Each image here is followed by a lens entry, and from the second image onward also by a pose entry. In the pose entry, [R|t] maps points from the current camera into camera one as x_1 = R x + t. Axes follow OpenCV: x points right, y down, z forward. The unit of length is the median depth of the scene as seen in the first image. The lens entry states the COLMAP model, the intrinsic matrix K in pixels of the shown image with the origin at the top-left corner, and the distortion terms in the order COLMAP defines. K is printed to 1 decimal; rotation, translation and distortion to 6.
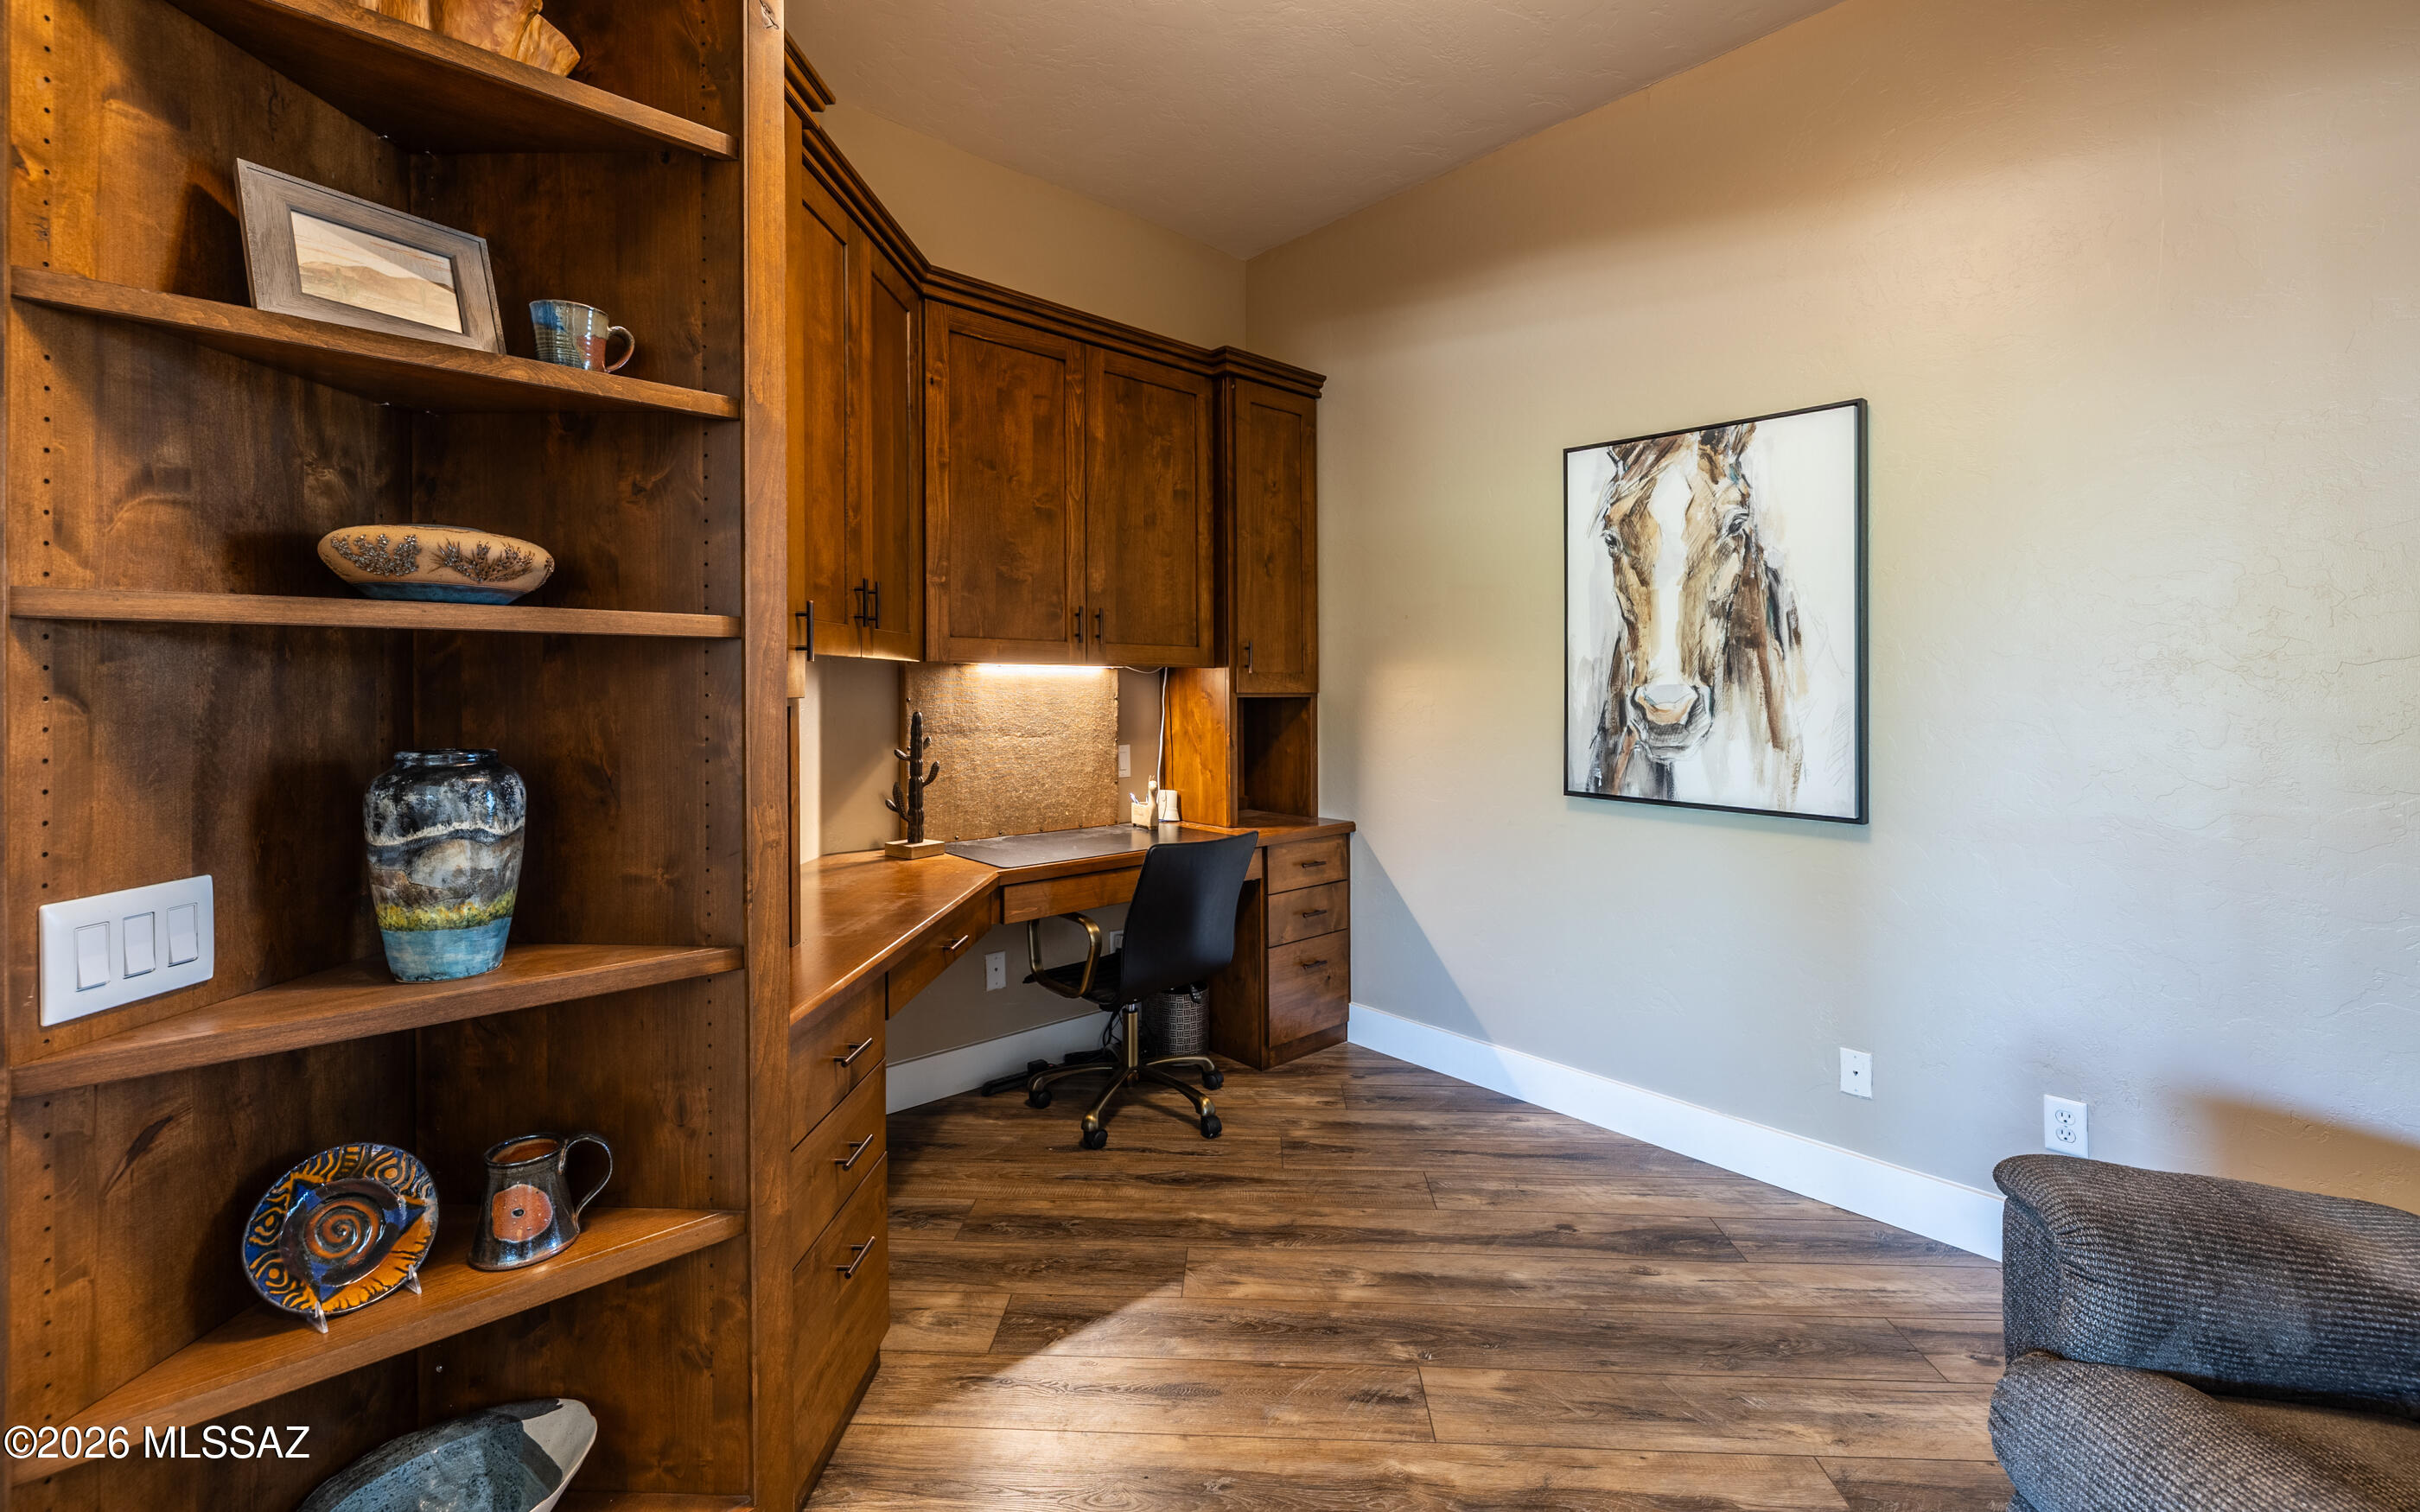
lens RADIAL K [[1035.8, 0, 1214.0], [0, 1035.8, 678.0], [0, 0, 1]] dist [-0.003739, 0.001201]
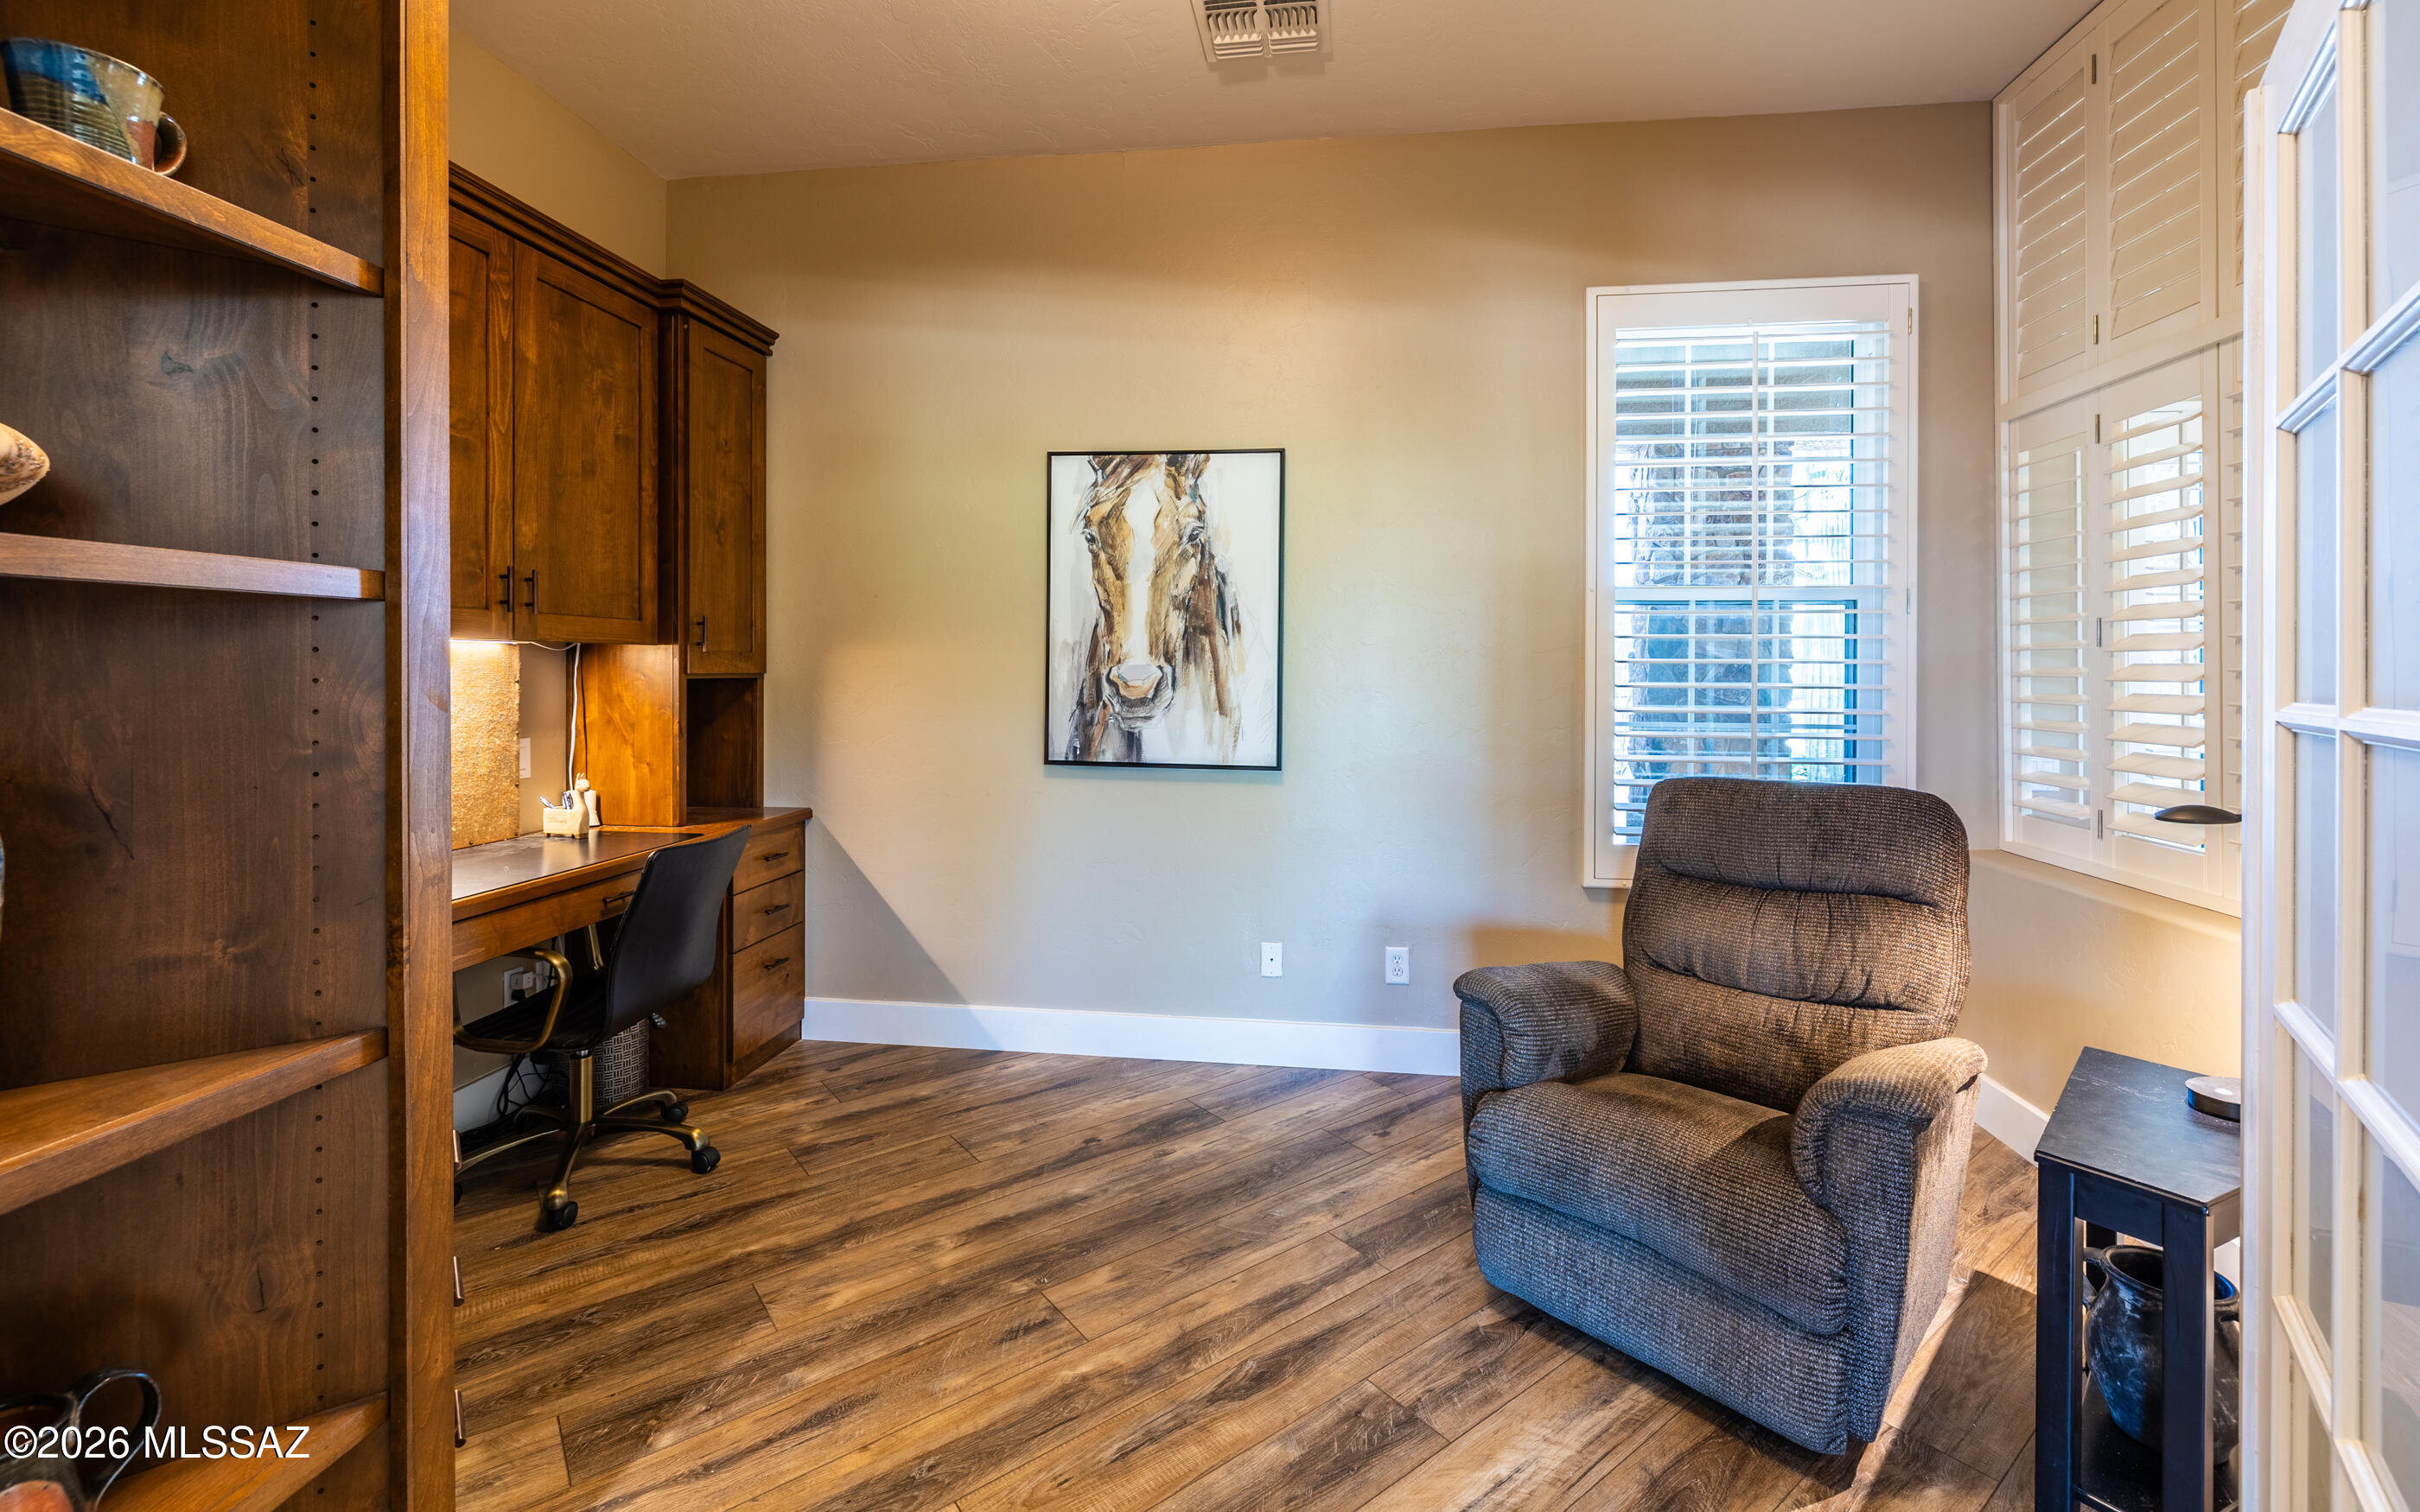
lens RADIAL K [[1035.8, 0, 1221.9], [0, 1035.8, 665.8], [0, 0, 1]] dist [-0.003739, 0.001201]
pose [[0.758588, -0.000490, 0.651570, -0.276853], [-0.004727, 0.999969, 0.006255, -0.000151], [-0.651554, -0.007825, 0.758562, 0.042116]]
